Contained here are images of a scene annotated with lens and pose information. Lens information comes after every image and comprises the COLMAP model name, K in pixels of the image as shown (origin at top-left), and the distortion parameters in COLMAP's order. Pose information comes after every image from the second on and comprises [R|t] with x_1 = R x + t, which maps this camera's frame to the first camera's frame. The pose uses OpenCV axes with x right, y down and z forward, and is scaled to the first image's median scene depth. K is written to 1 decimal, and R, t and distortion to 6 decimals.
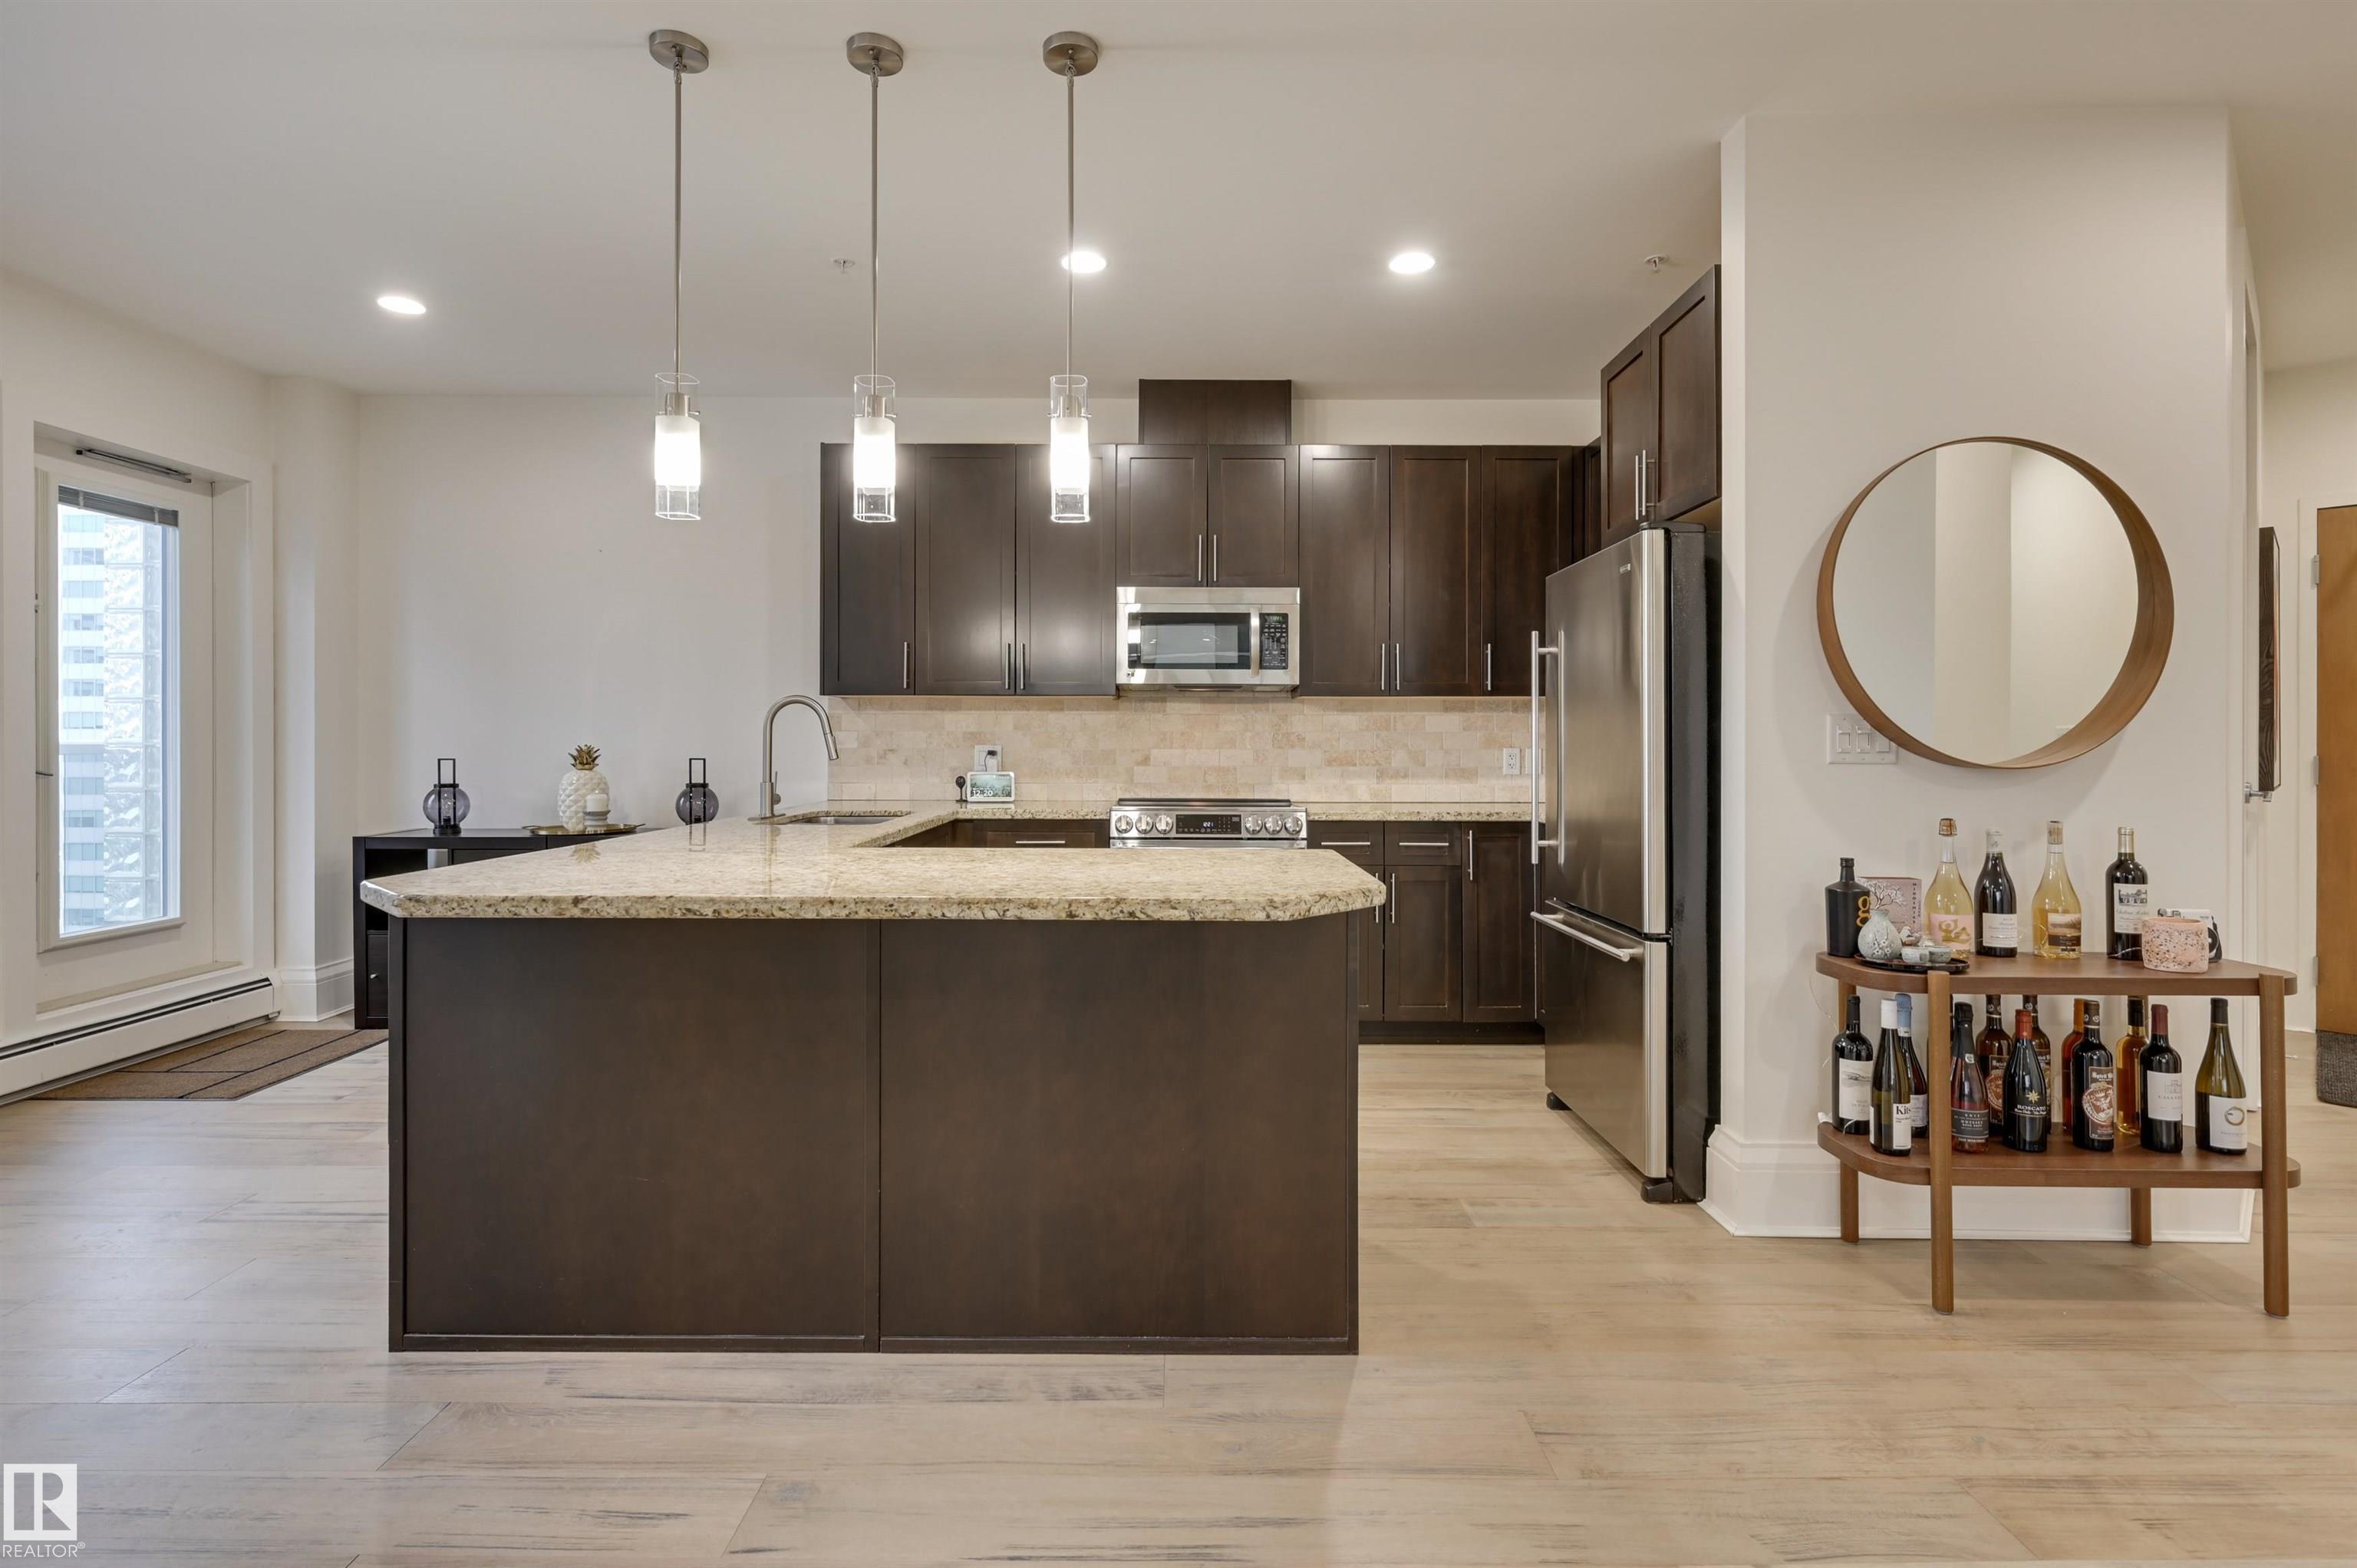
lens RADIAL K [[1141.2, 0, 1174.5], [0, 1141.2, 741.6], [0, 0, 1]] dist [-0.006106, 0.001472]
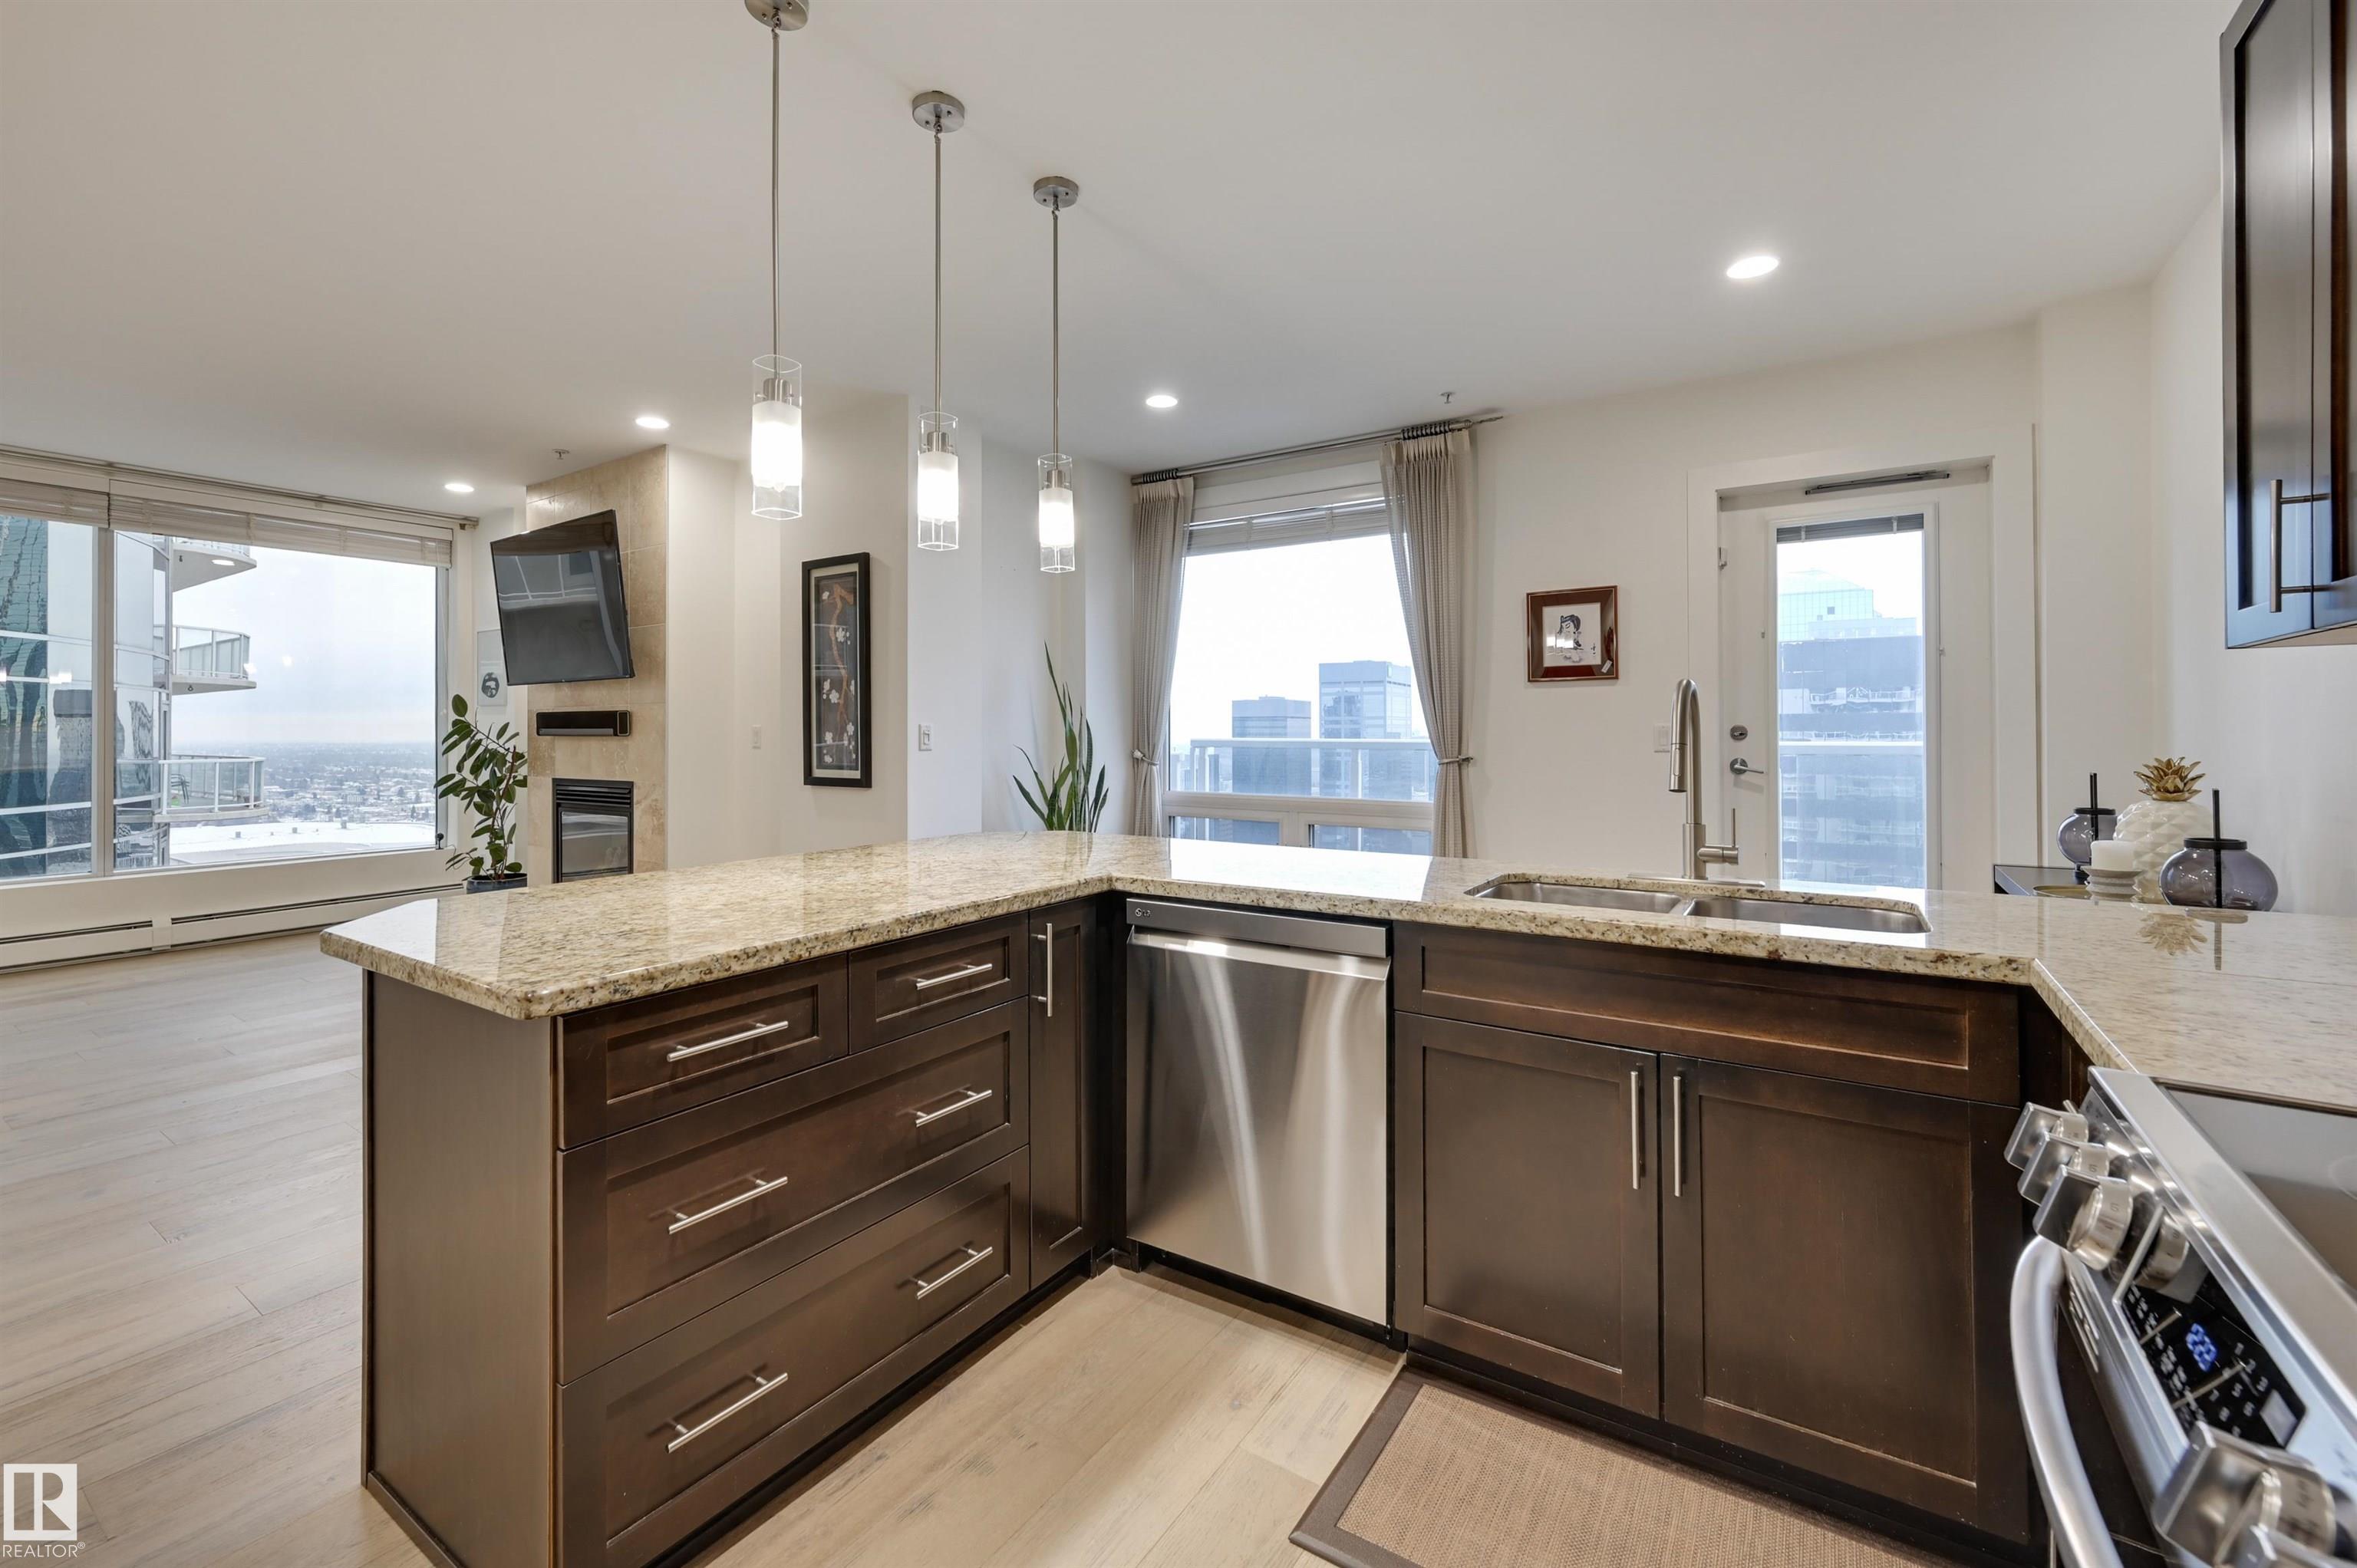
lens RADIAL K [[986.9, 0, 1139.8], [0, 986.9, 736.9], [0, 0, 1]] dist [-0.003533, 0.001772]
pose [[-0.570465, 0.003188, -0.821316, 0.209164], [0.001915, 0.999995, 0.002552, -0.010616], [0.821320, -0.000117, -0.570468, 0.909574]]
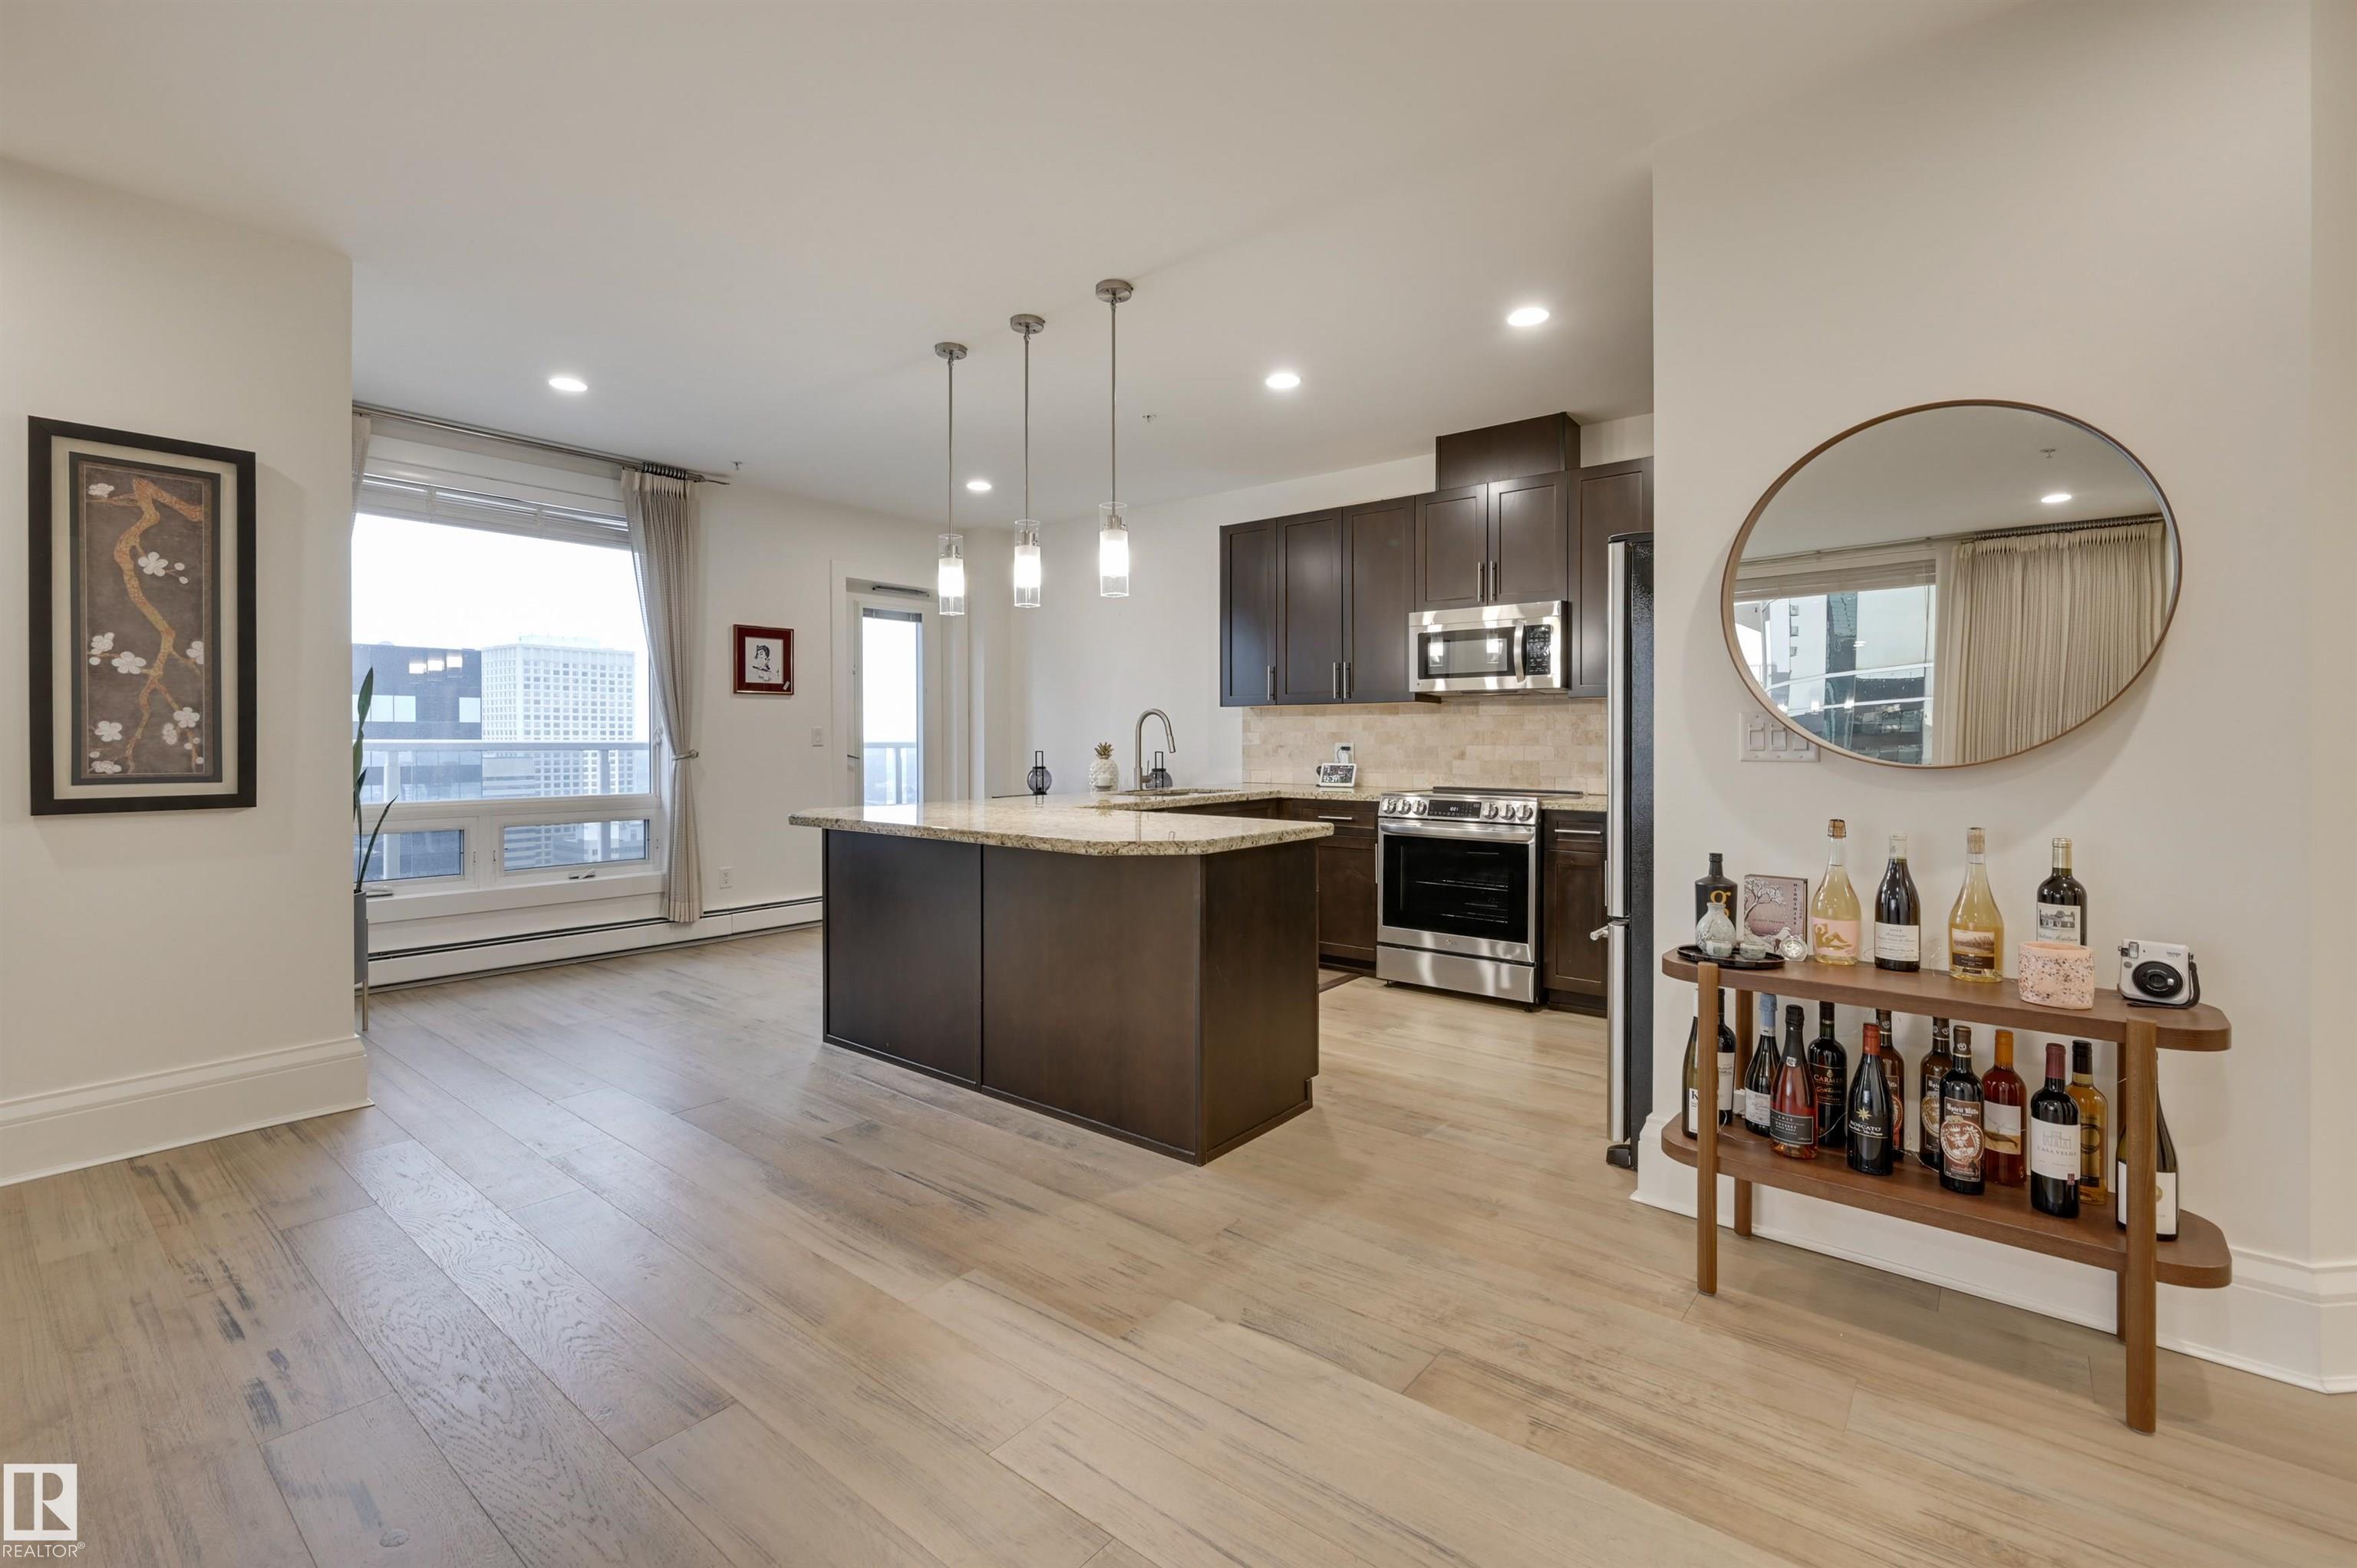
lens RADIAL K [[1026.2, 0, 1180.3], [0, 1026.2, 741.6], [0, 0, 1]] dist [-0.004827, 0.001426]
pose [[0.777610, -0.001119, -0.628746, 0.459009], [0.003039, 0.999993, 0.001980, -0.000615], [0.628740, -0.003450, 0.777608, -0.010395]]
